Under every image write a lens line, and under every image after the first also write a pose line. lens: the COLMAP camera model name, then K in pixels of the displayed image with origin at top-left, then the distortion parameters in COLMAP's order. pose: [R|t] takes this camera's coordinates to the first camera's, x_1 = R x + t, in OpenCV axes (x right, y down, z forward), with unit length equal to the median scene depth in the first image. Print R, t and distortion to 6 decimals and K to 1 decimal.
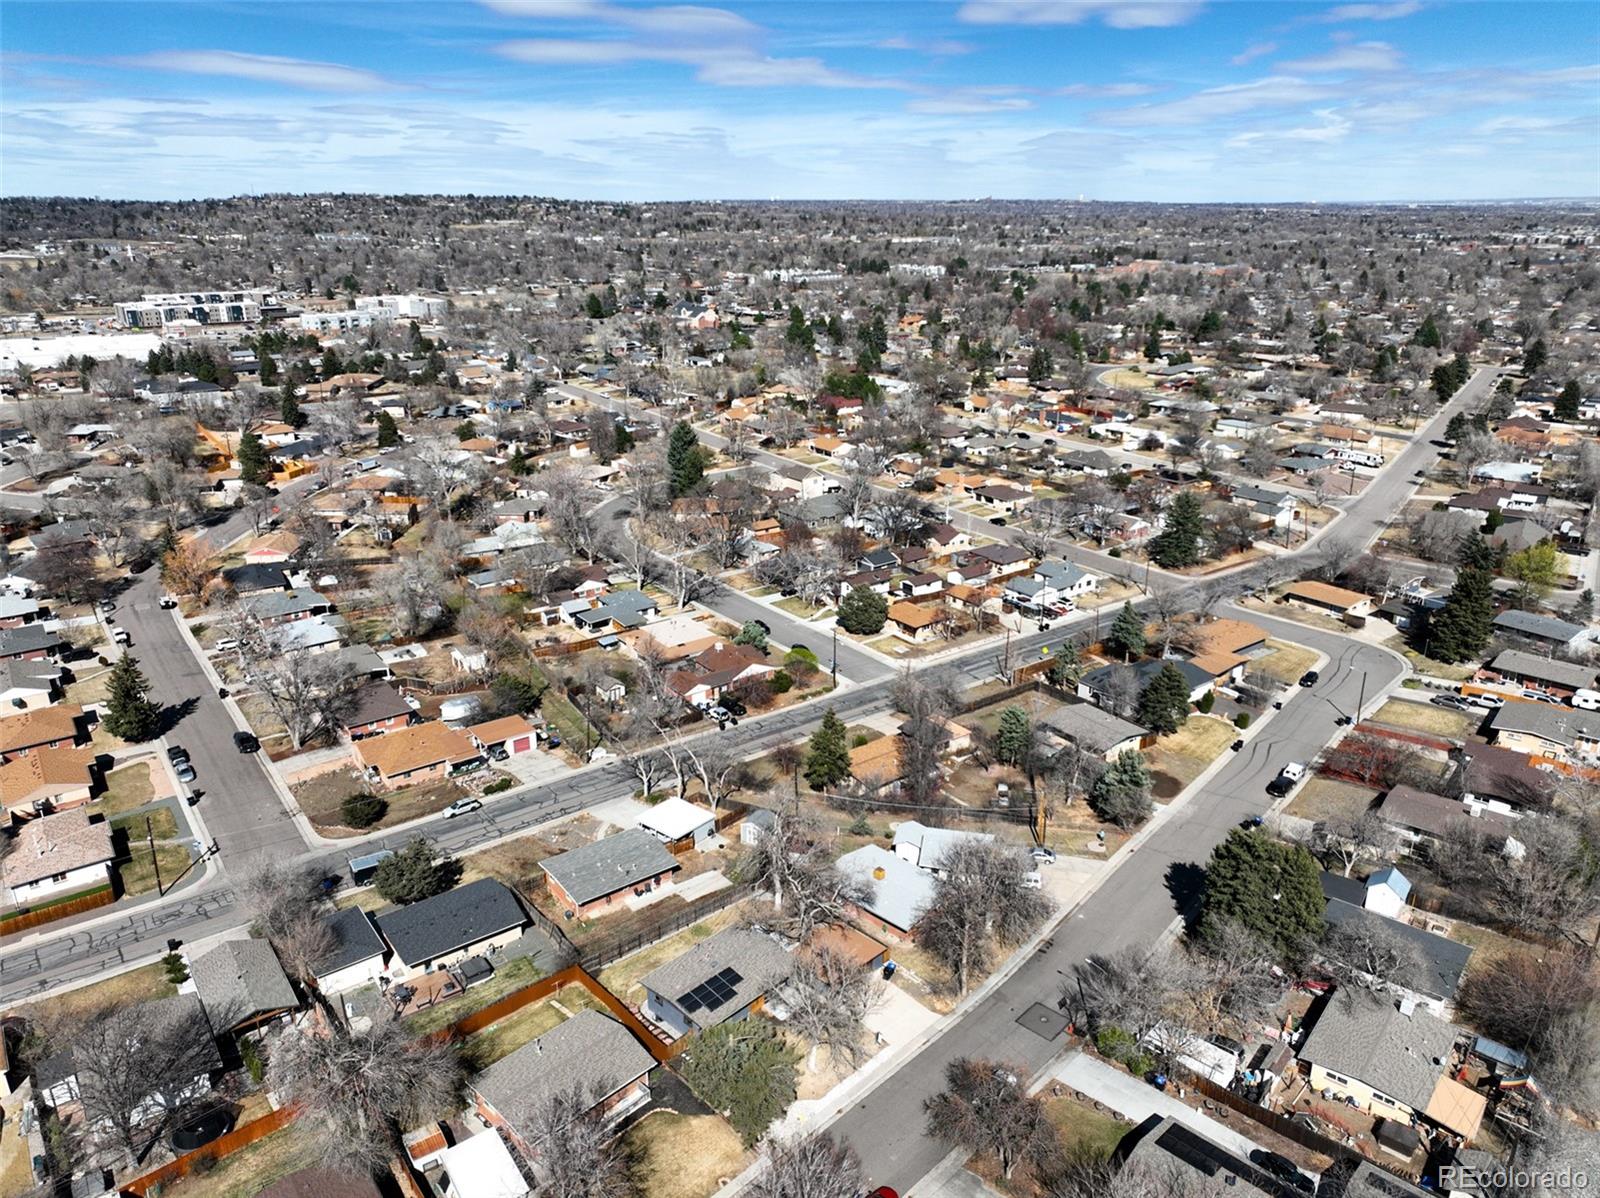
lens RADIAL K [[1114.6, 0, 800.0], [0, 1114.6, 599.0], [0, 0, 1]] dist [0.009677, 0.004335]
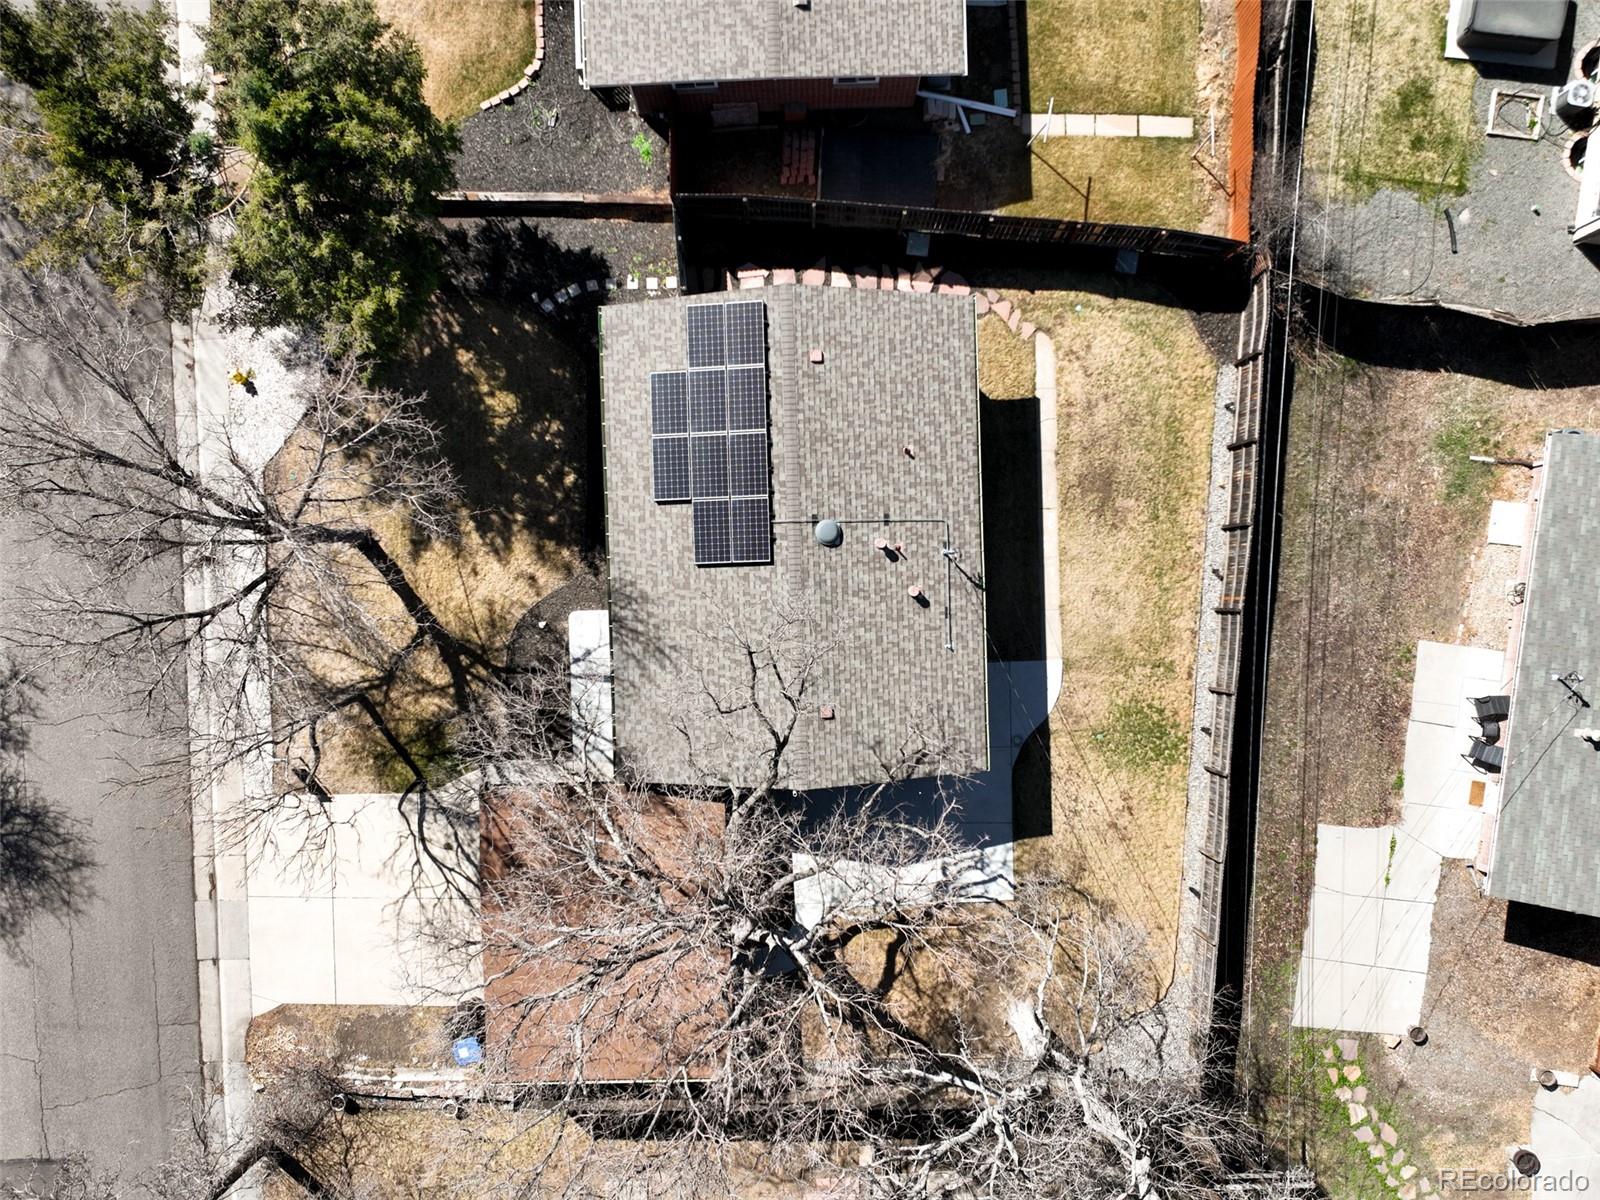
lens RADIAL K [[1114.6, 0, 800.0], [0, 1114.6, 600.0], [0, 0, 1]] dist [0.009677, 0.004335]
pose [[-0.691921, 0.721518, 0.025634, -0.043002], [-0.233901, -0.257614, 0.937510, 0.047047], [0.683034, 0.642687, 0.347012, 0.580311]]
